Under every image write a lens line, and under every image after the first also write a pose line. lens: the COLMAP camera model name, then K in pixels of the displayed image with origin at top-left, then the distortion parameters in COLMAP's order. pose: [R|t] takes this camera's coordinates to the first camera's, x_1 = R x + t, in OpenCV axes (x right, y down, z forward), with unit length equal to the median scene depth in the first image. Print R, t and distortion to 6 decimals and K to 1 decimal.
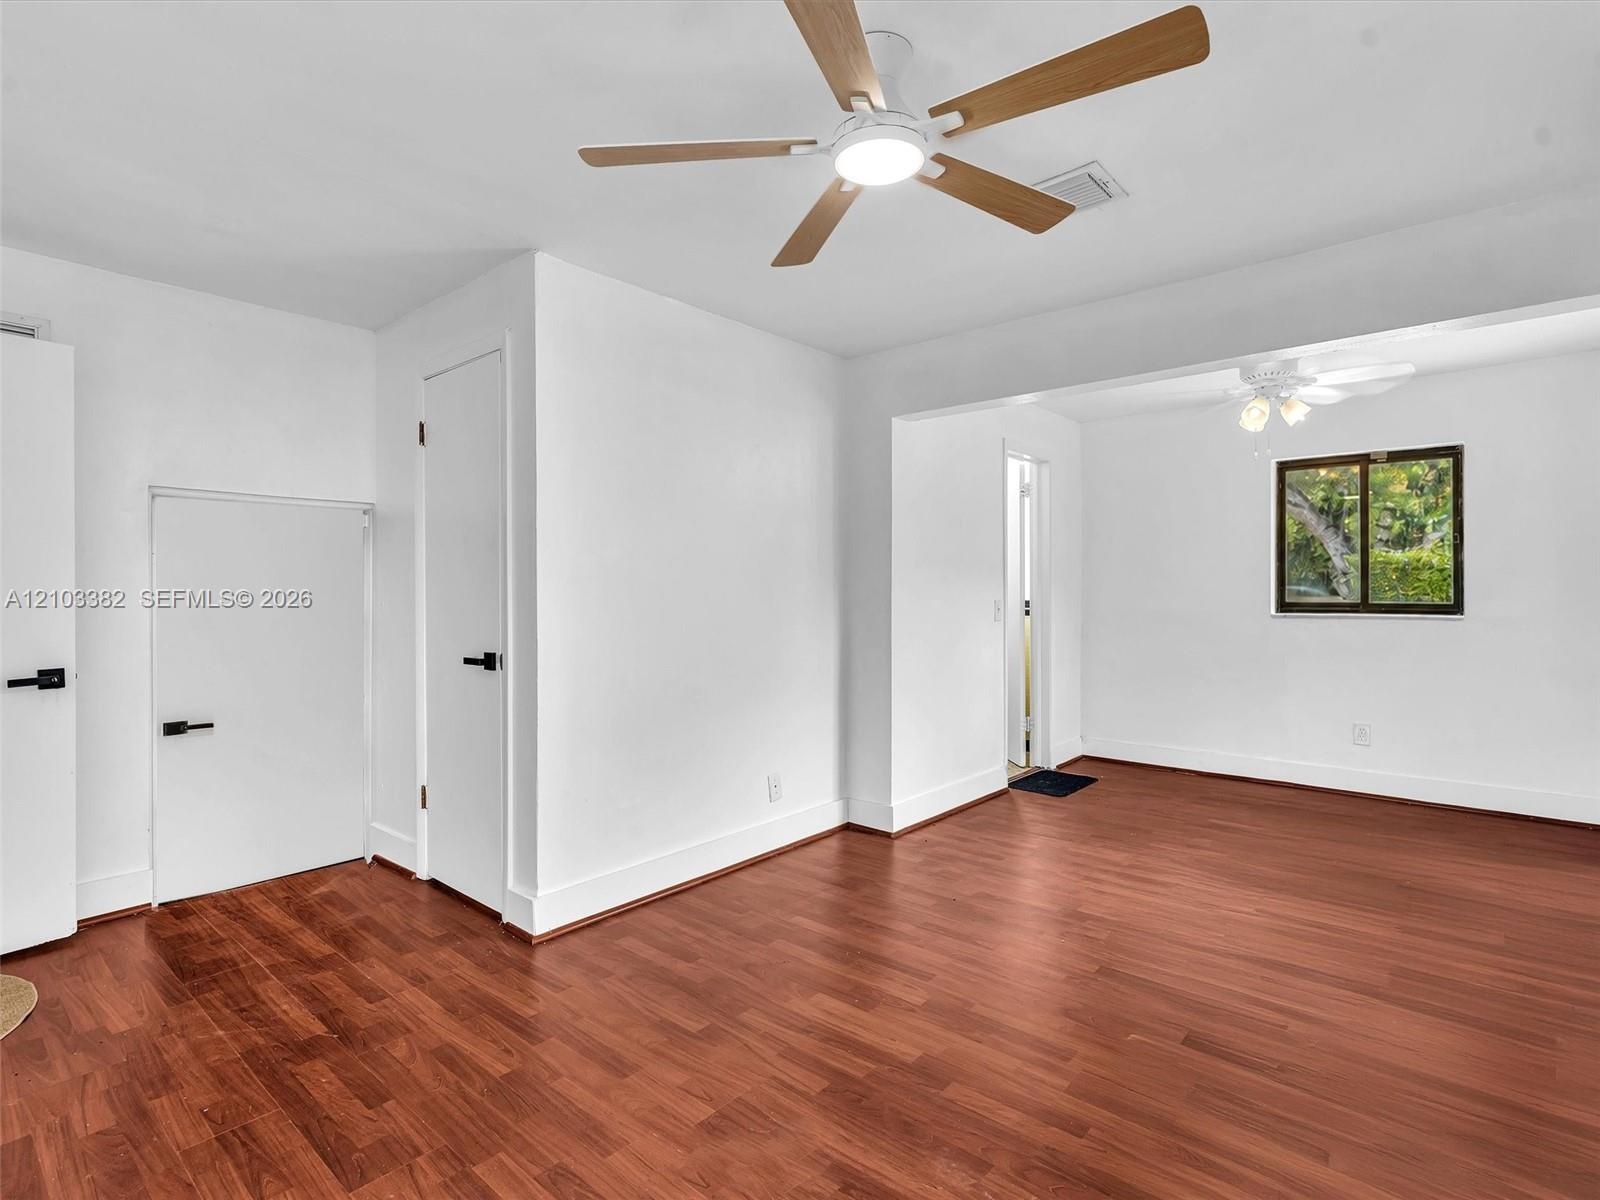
lens RADIAL K [[801.2, 0, 805.8], [0, 801.2, 592.1], [0, 0, 1]] dist [0.000106, 0.000066]
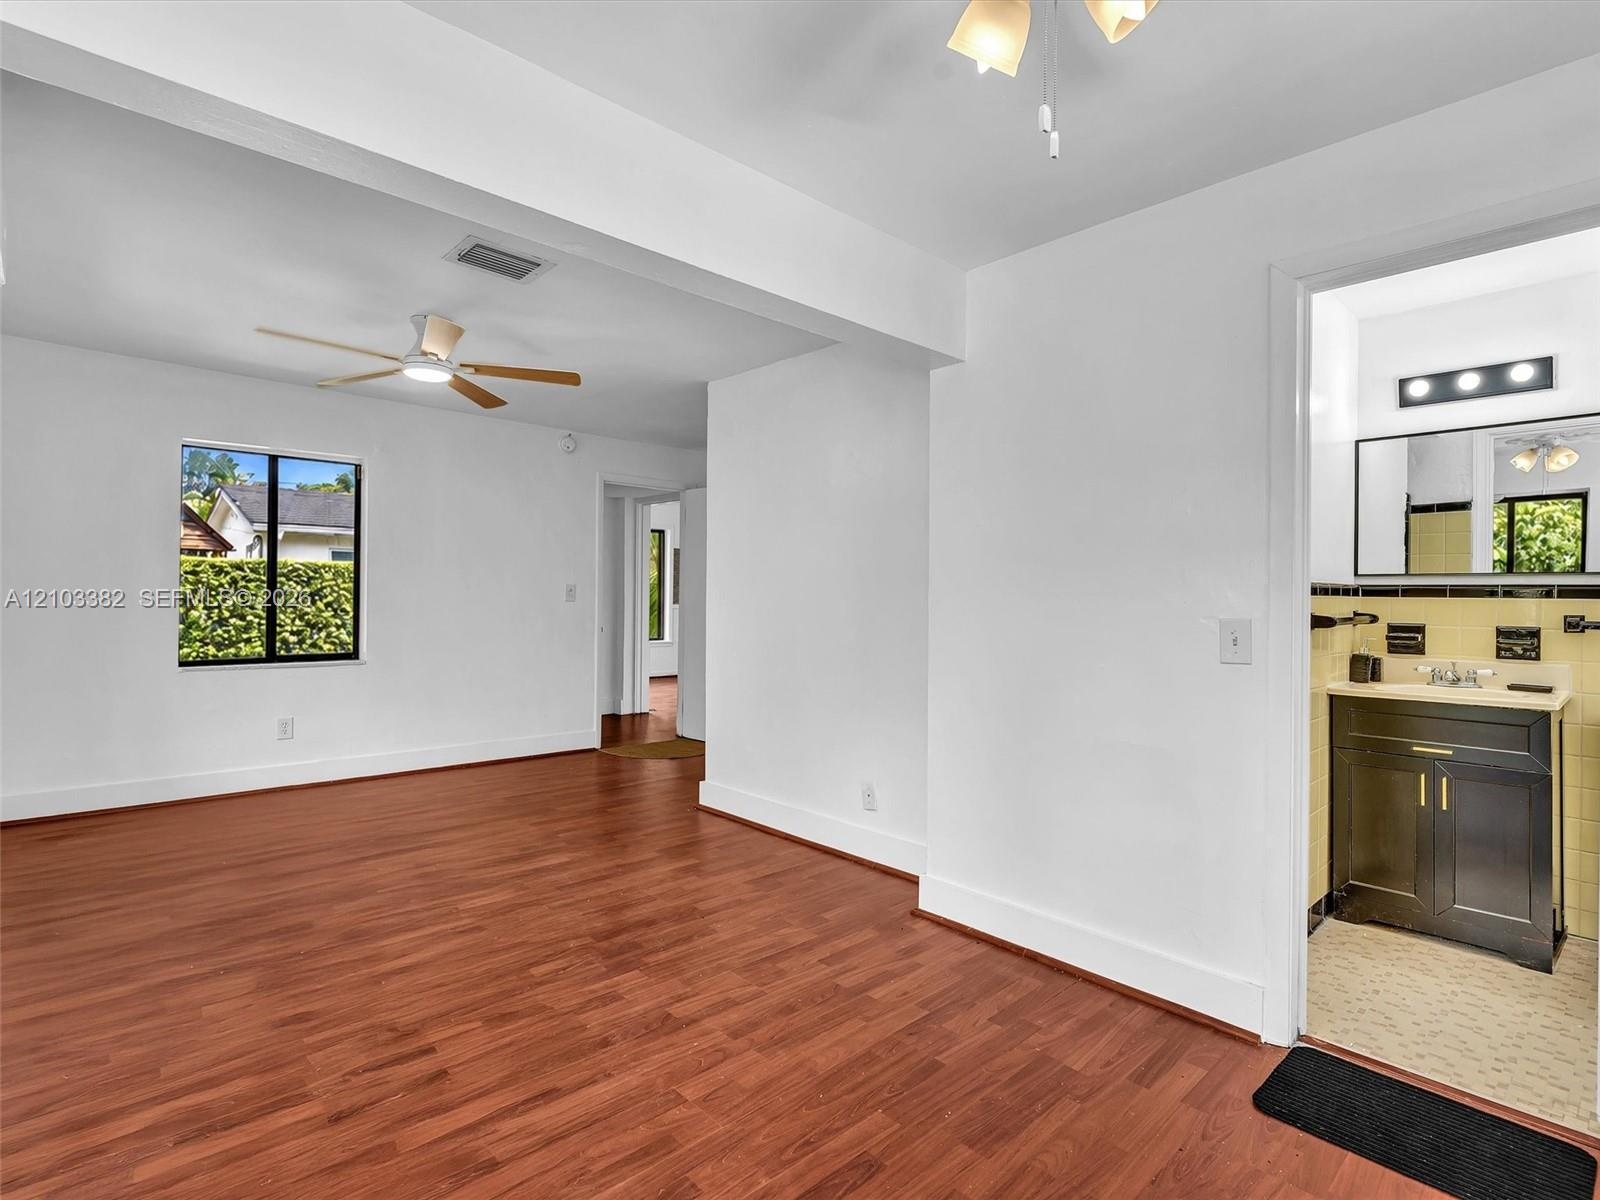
lens RADIAL K [[801.2, 0, 805.8], [0, 801.2, 592.1], [0, 0, 1]] dist [0.000106, 0.000066]
pose [[-0.108150, -0.000030, -0.994135, 1.005861], [-0.011146, 0.999937, 0.001182, -0.010749], [0.994072, 0.011209, -0.108144, 1.086139]]
